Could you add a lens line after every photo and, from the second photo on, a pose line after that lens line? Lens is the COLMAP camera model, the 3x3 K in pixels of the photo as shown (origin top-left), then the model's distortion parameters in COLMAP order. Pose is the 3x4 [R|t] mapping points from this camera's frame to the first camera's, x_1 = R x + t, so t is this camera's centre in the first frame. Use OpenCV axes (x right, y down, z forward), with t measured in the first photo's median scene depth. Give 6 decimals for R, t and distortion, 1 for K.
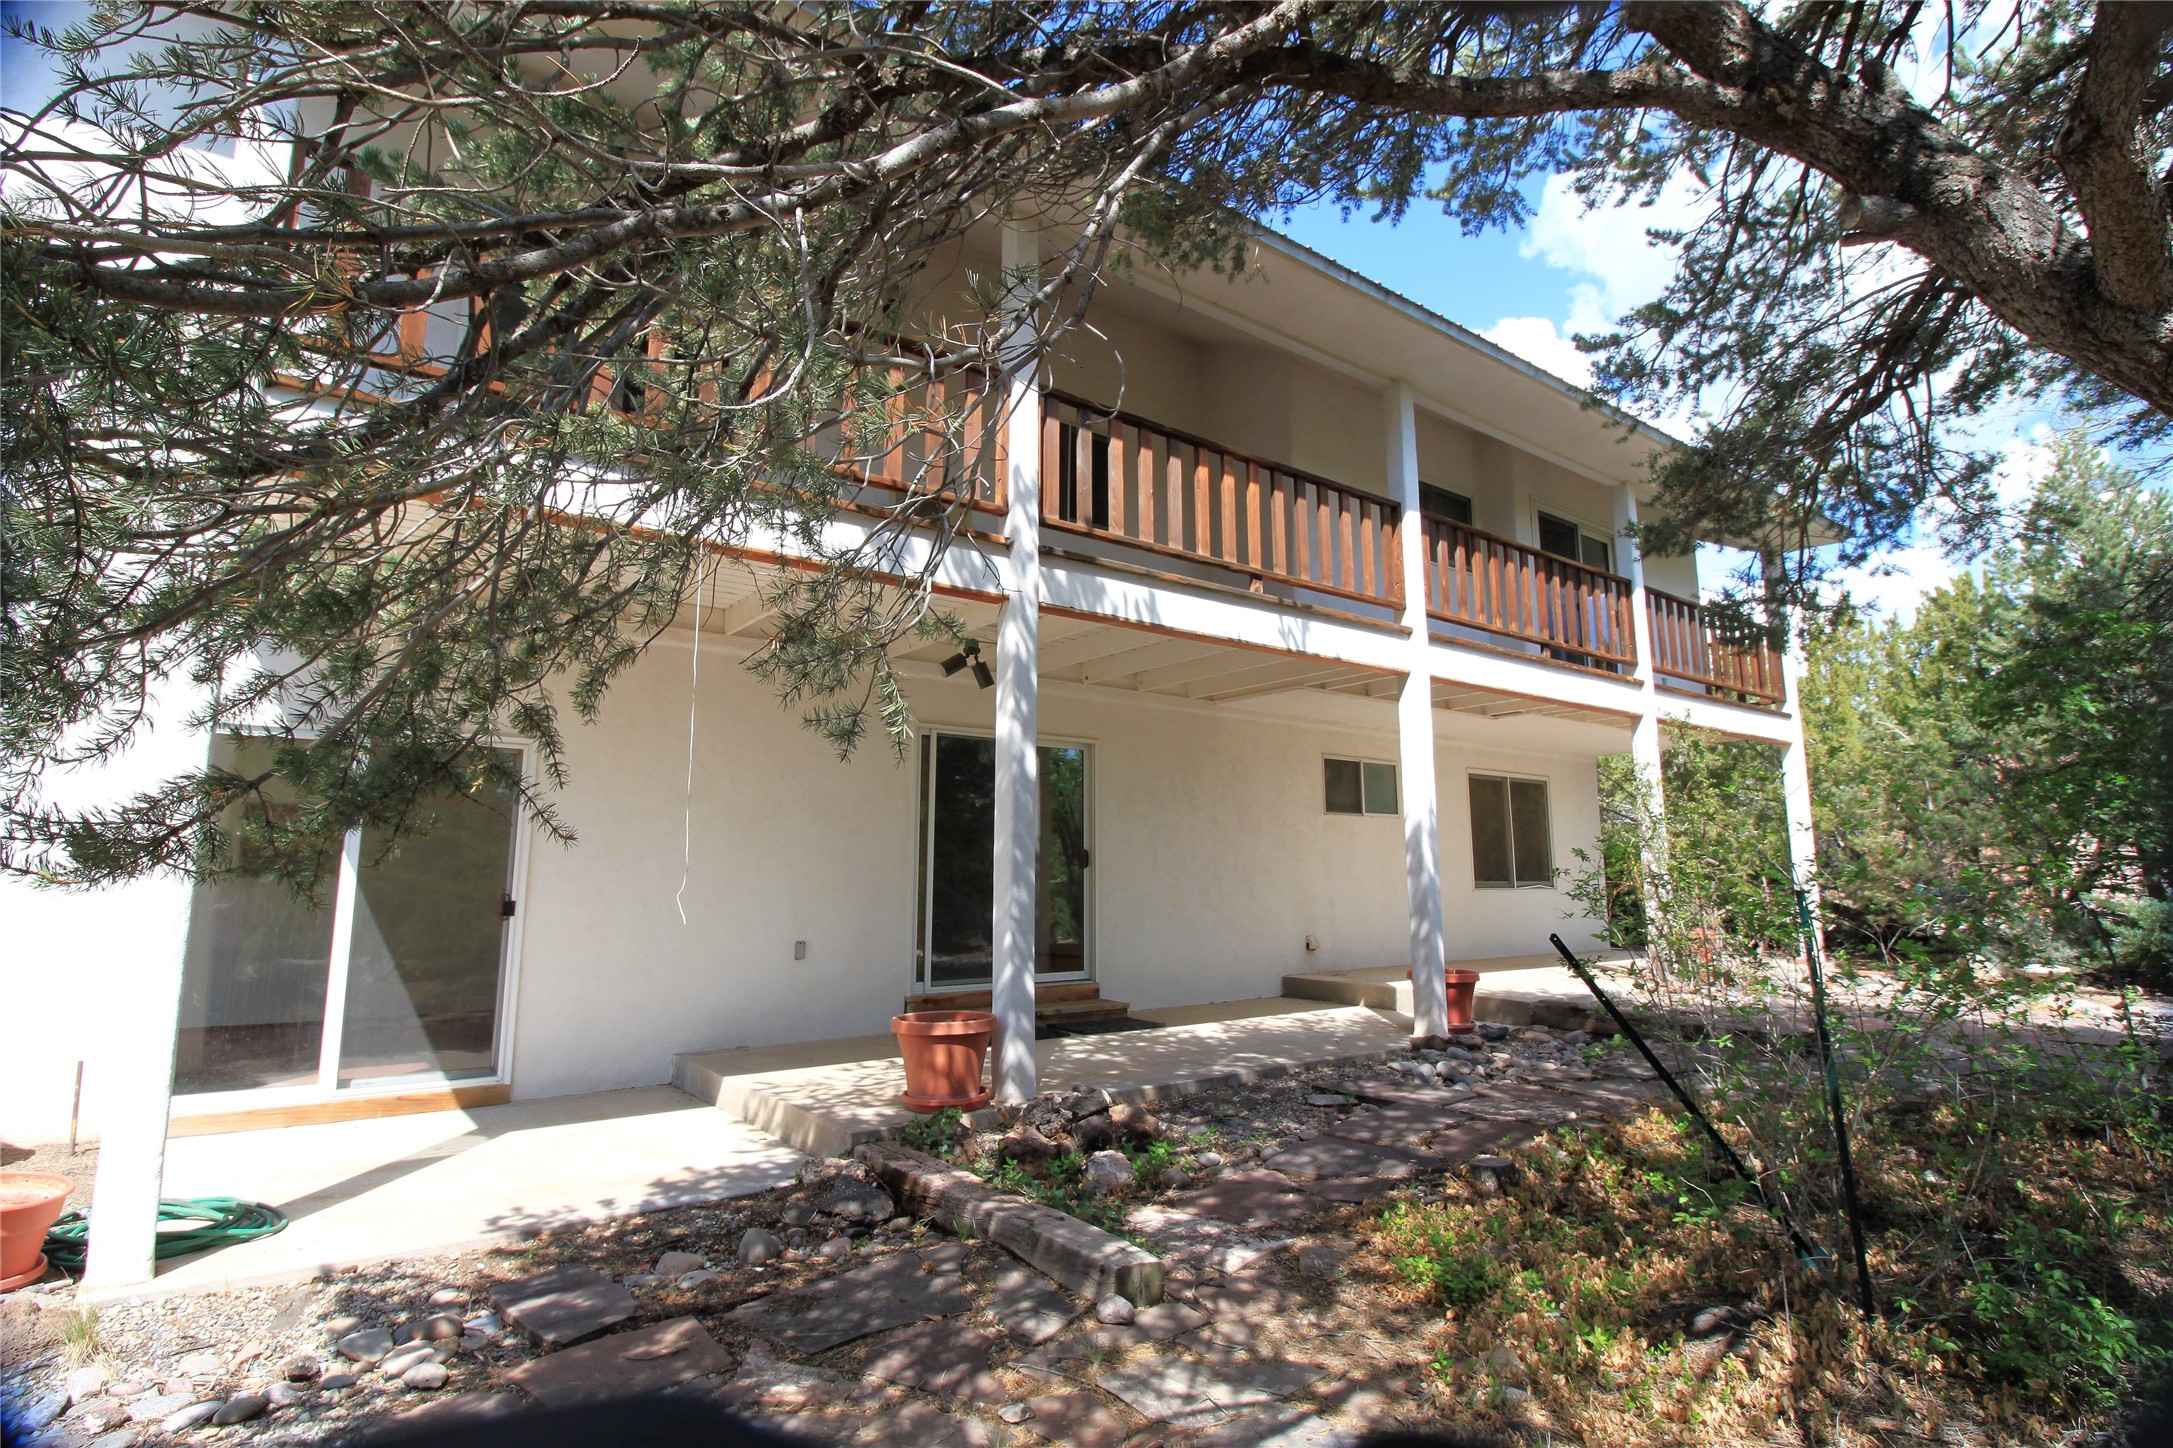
lens RADIAL K [[1078.2, 0, 1086.5], [0, 1078.2, 724.0], [0, 0, 1]] dist [-0.002133, -0.000436]
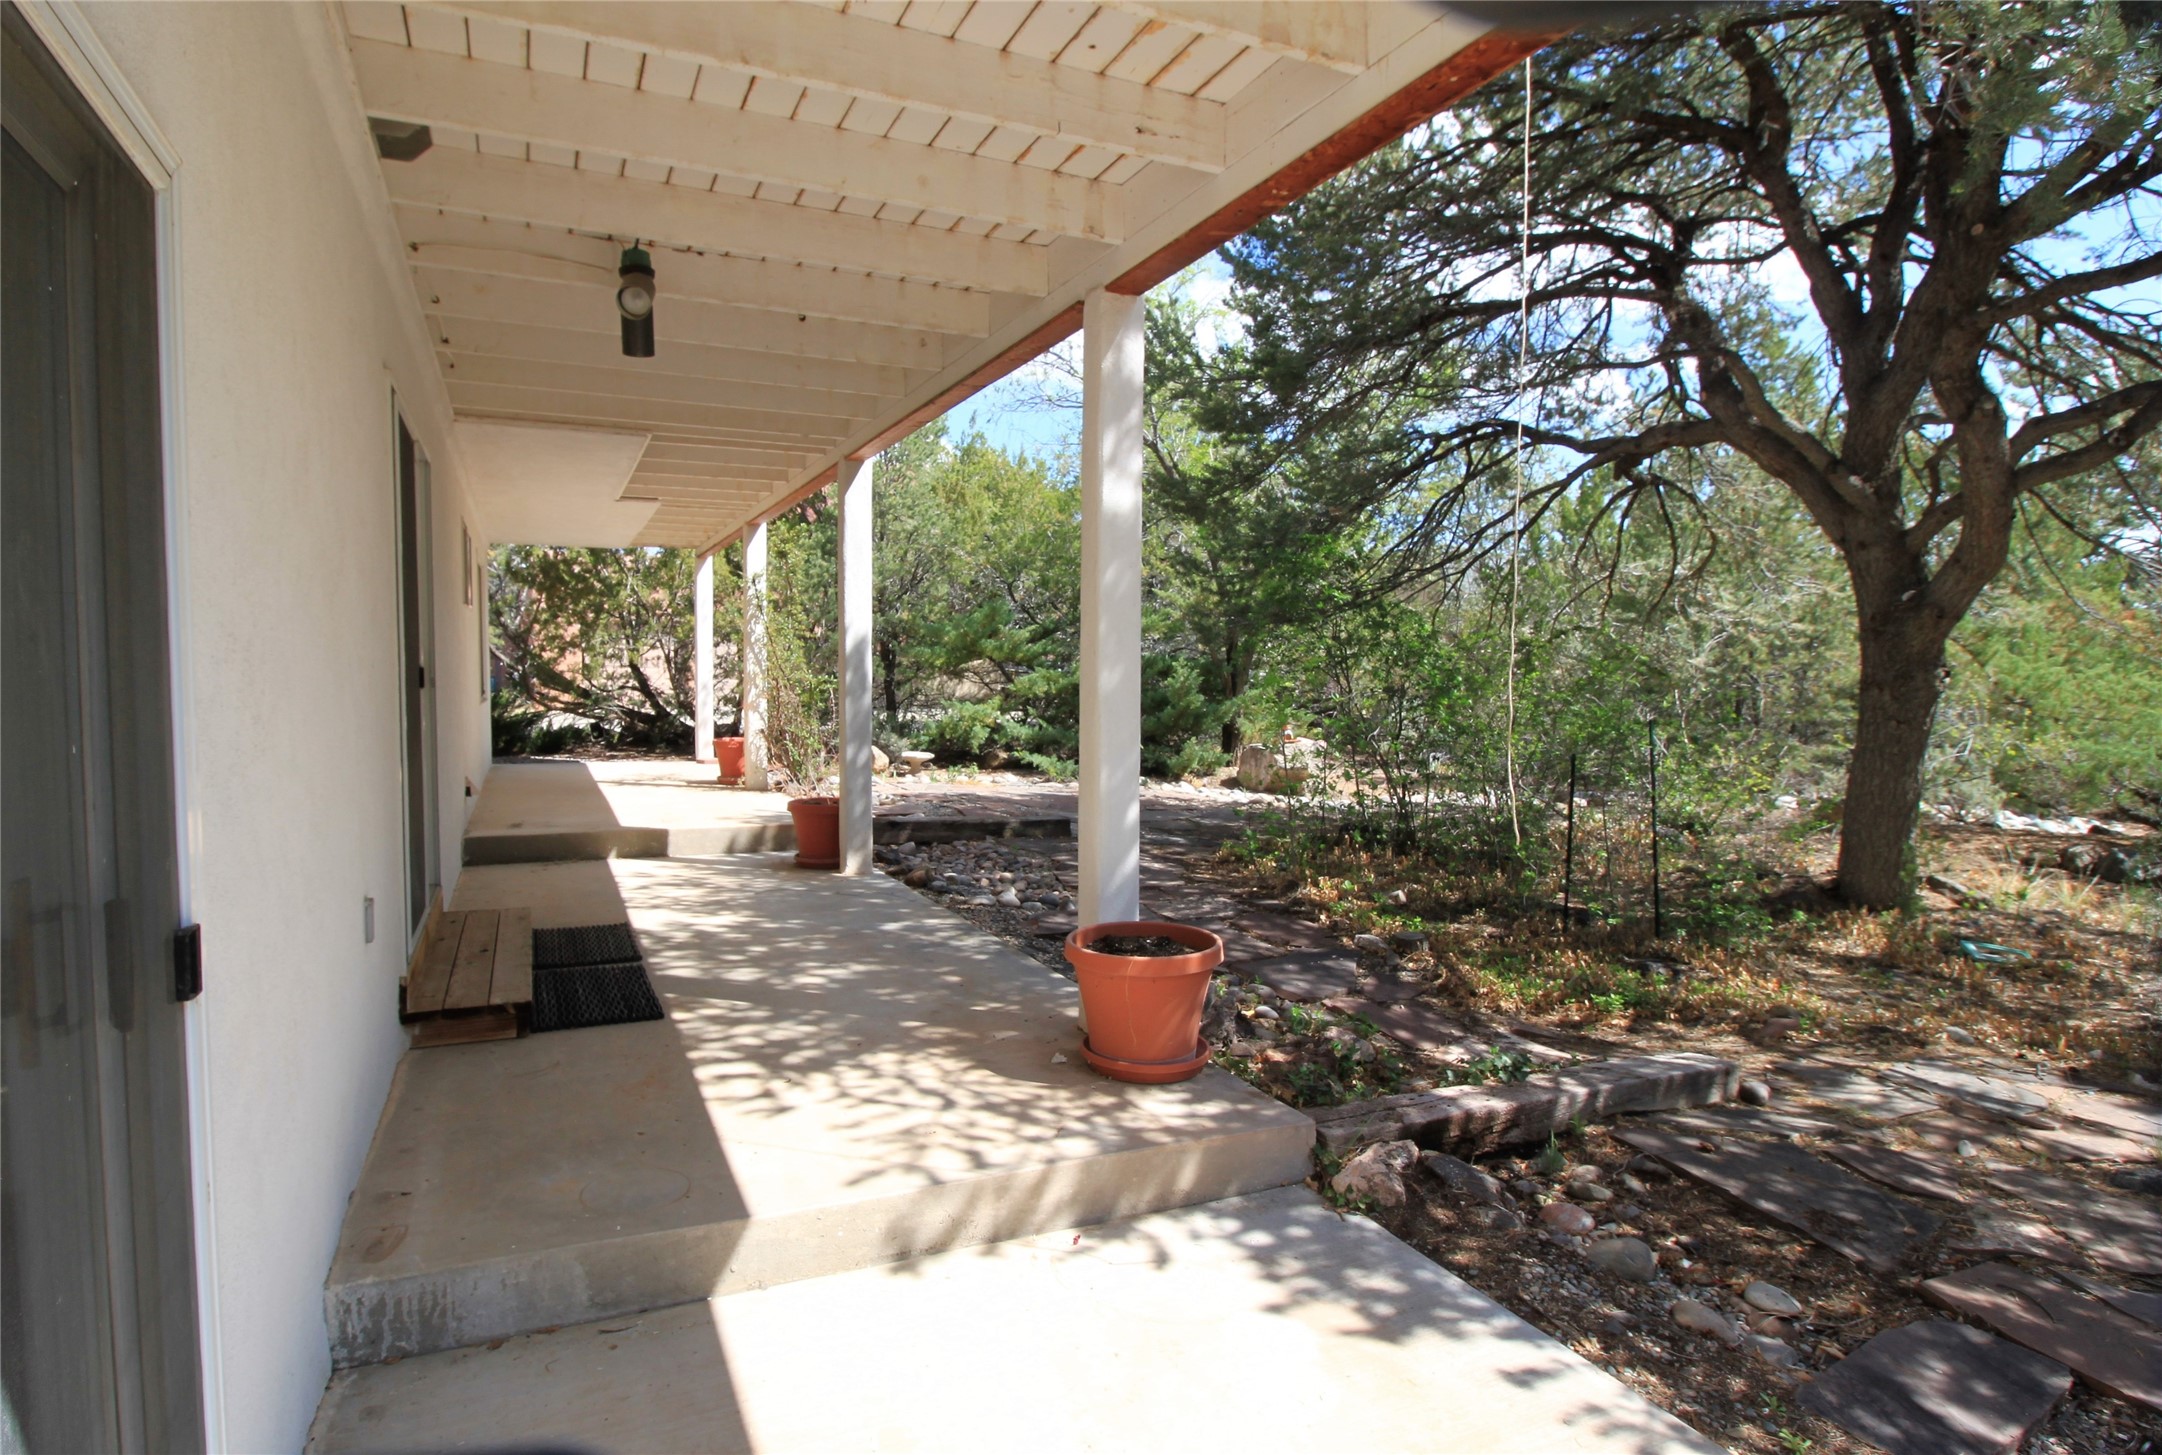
lens RADIAL K [[1153.1, 0, 1011.8], [0, 1153.1, 741.9], [0, 0, 1]] dist [0.002476, -0.008054]
pose [[0.242440, -0.055741, 0.968564, -0.975347], [-0.148135, 0.984515, 0.093738, 0.114703], [-0.958790, -0.166204, 0.230428, 1.094691]]
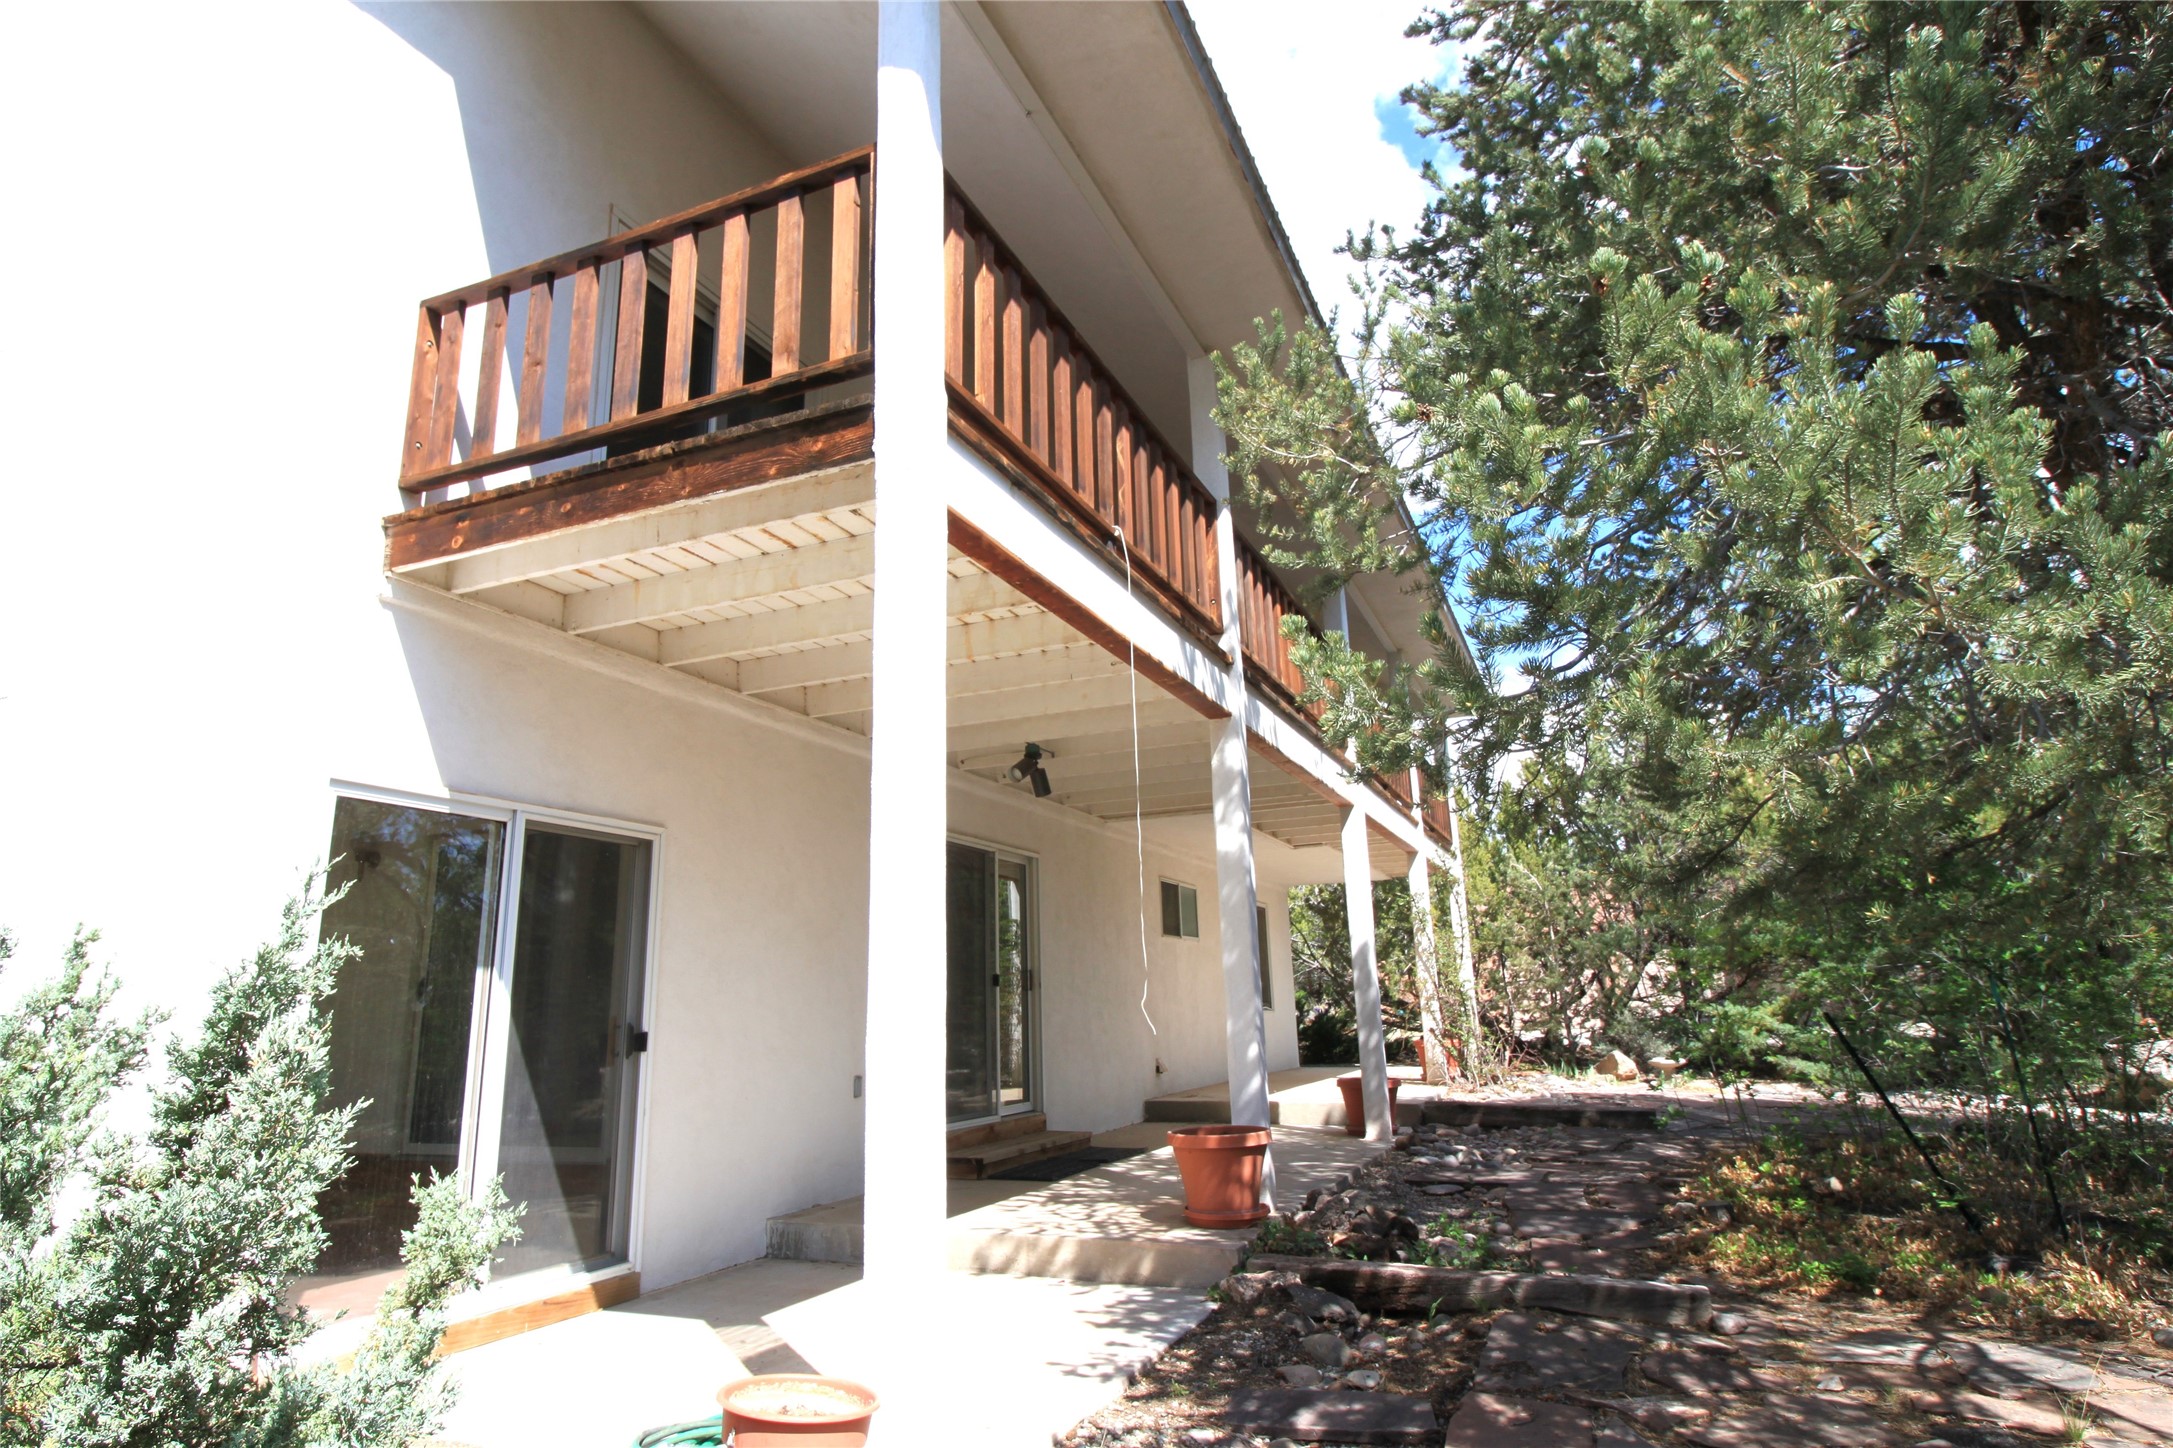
lens RADIAL K [[1210.1, 0, 1086.5], [0, 1210.1, 724.0], [0, 0, 1]] dist [-0.003285, -0.000644]
pose [[0.871156, 0.095108, 0.481706, -0.955816], [-0.047947, 0.992850, -0.109316, 0.030425], [-0.488659, 0.072135, 0.869488, 0.077544]]
